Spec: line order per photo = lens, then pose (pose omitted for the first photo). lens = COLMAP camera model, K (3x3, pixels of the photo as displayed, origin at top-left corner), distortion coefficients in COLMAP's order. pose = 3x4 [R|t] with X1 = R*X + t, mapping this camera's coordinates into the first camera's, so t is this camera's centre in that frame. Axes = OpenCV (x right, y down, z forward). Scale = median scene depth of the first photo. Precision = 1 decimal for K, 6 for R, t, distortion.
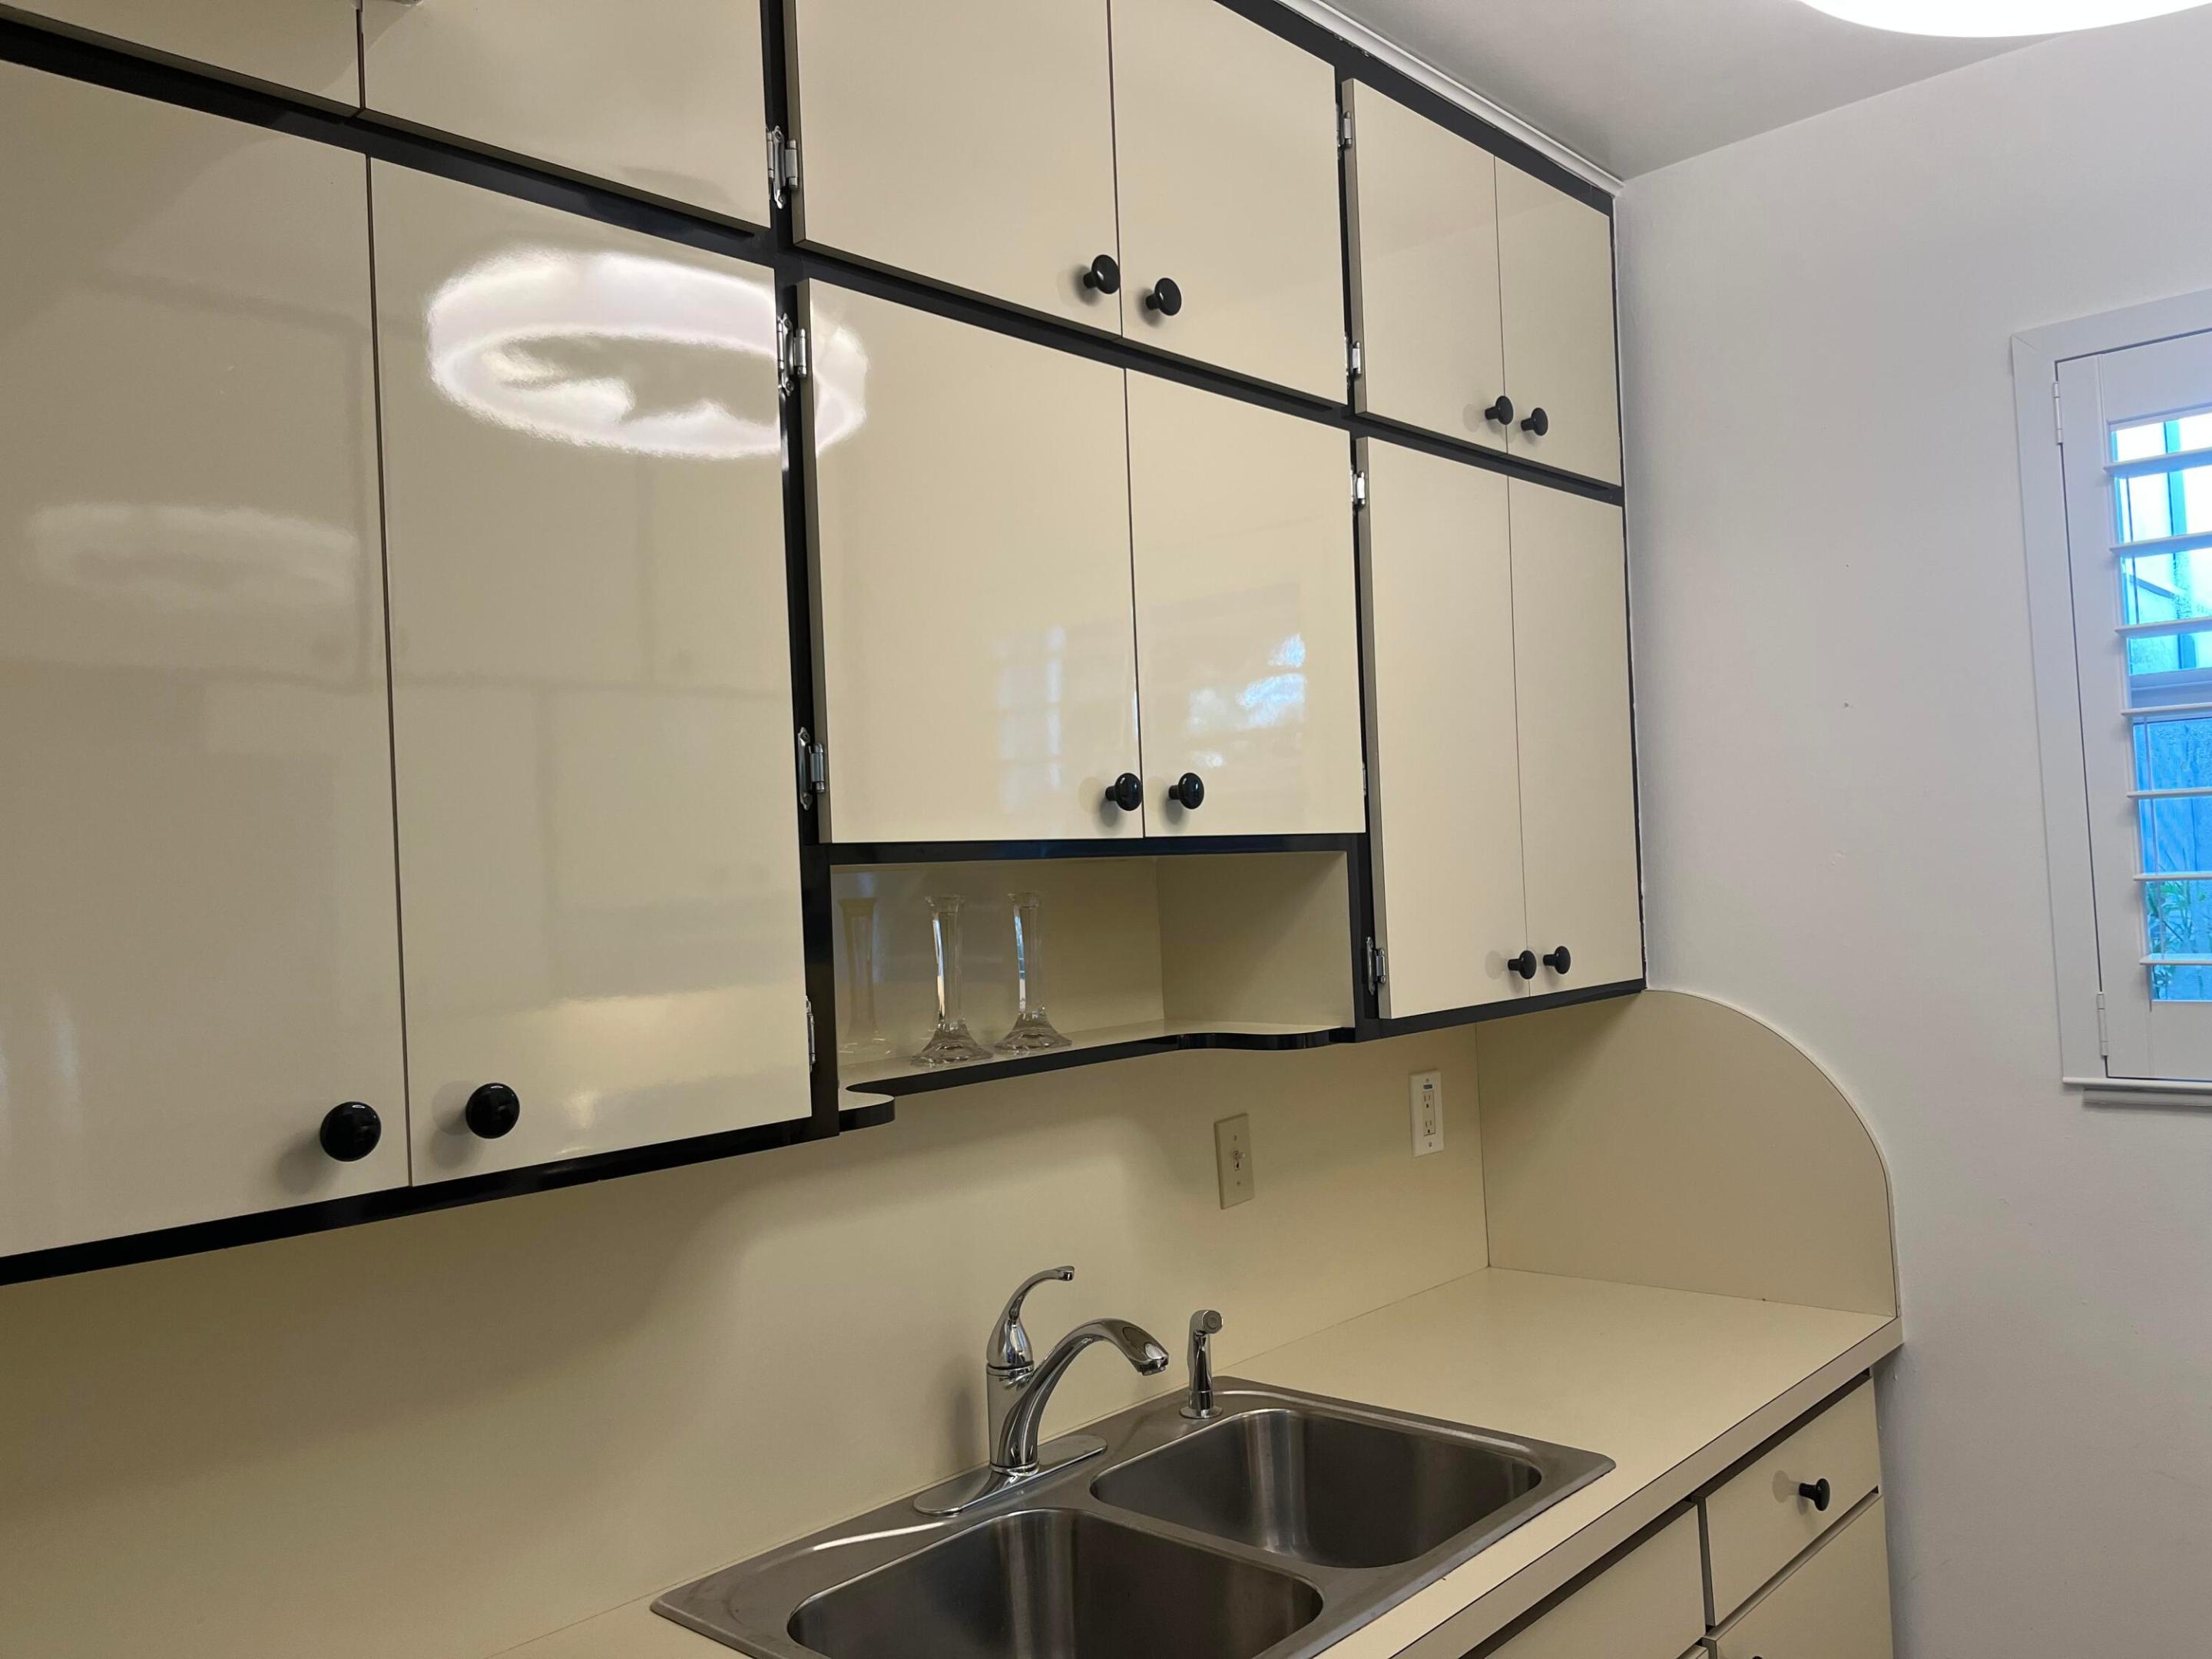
lens RADIAL K [[1674.1, 0, 1121.7], [0, 1674.1, 840.7], [0, 0, 1]] dist [0.063831, -0.083455]
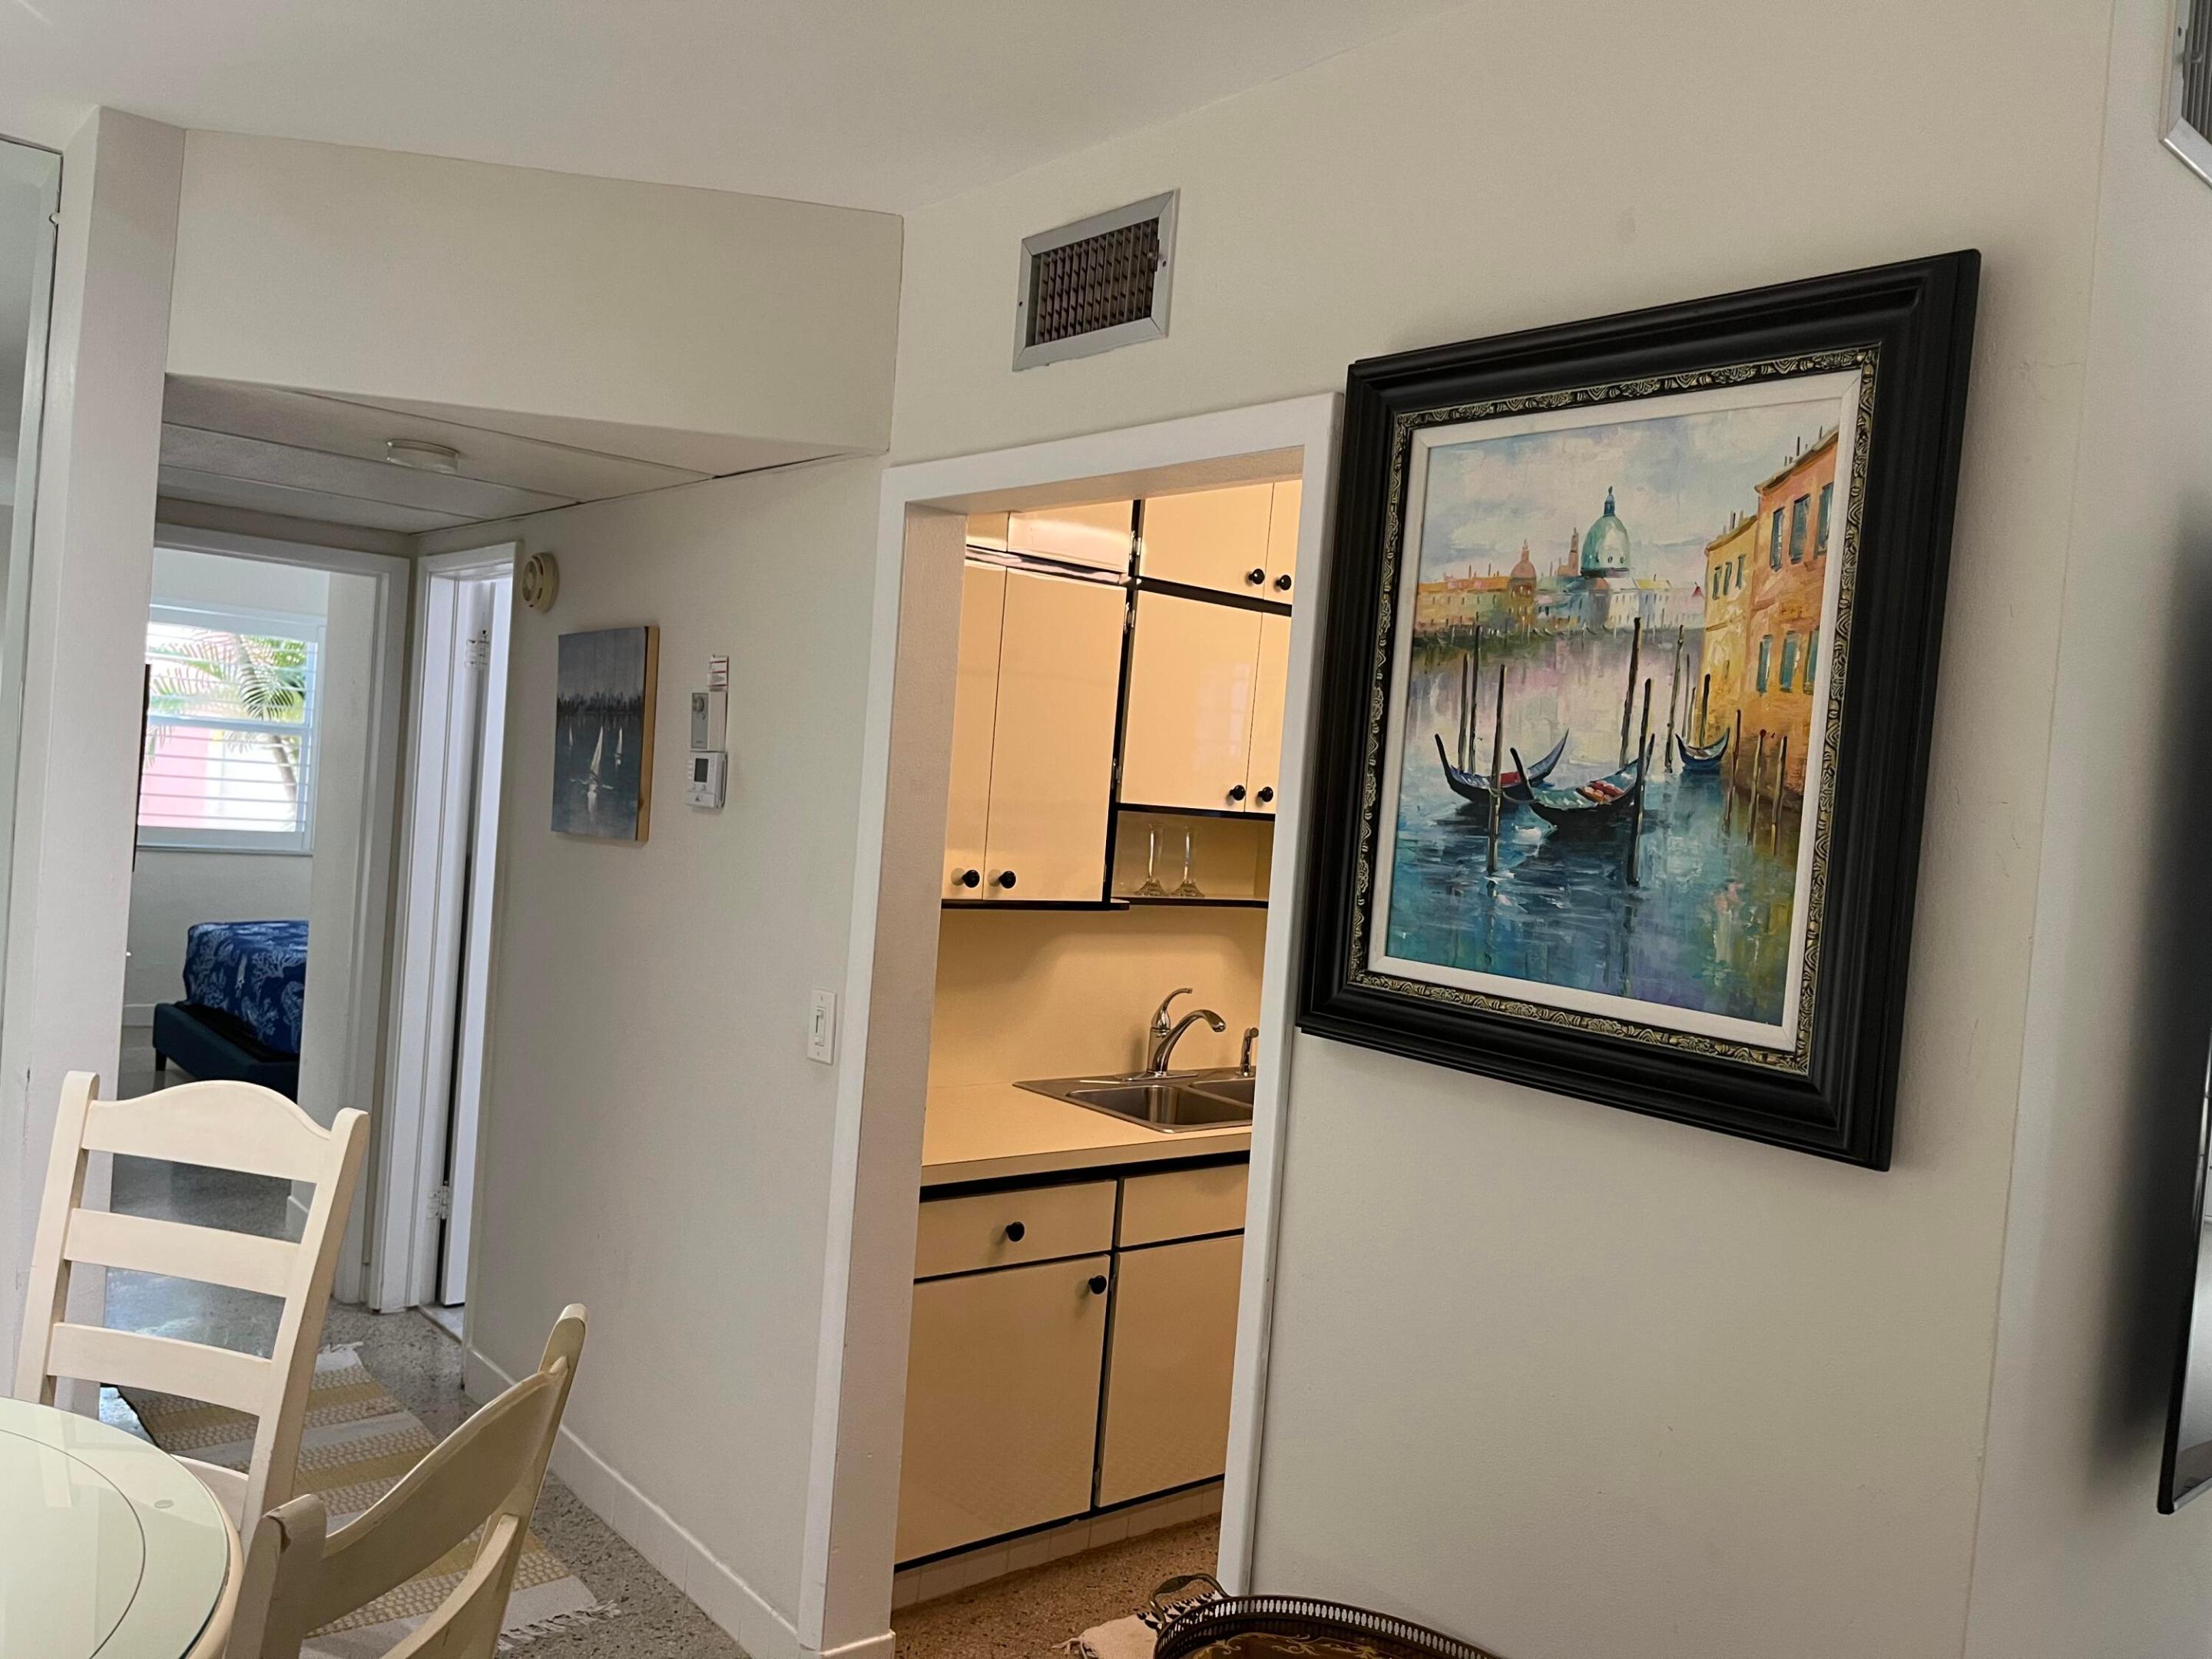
lens RADIAL K [[1674.1, 0, 1121.7], [0, 1674.1, 840.7], [0, 0, 1]] dist [0.063831, -0.083455]
pose [[0.985346, 0.129243, -0.111309, 0.105187], [-0.123285, 0.990624, 0.058871, -0.075216], [0.117874, -0.044285, 0.992041, -1.294725]]
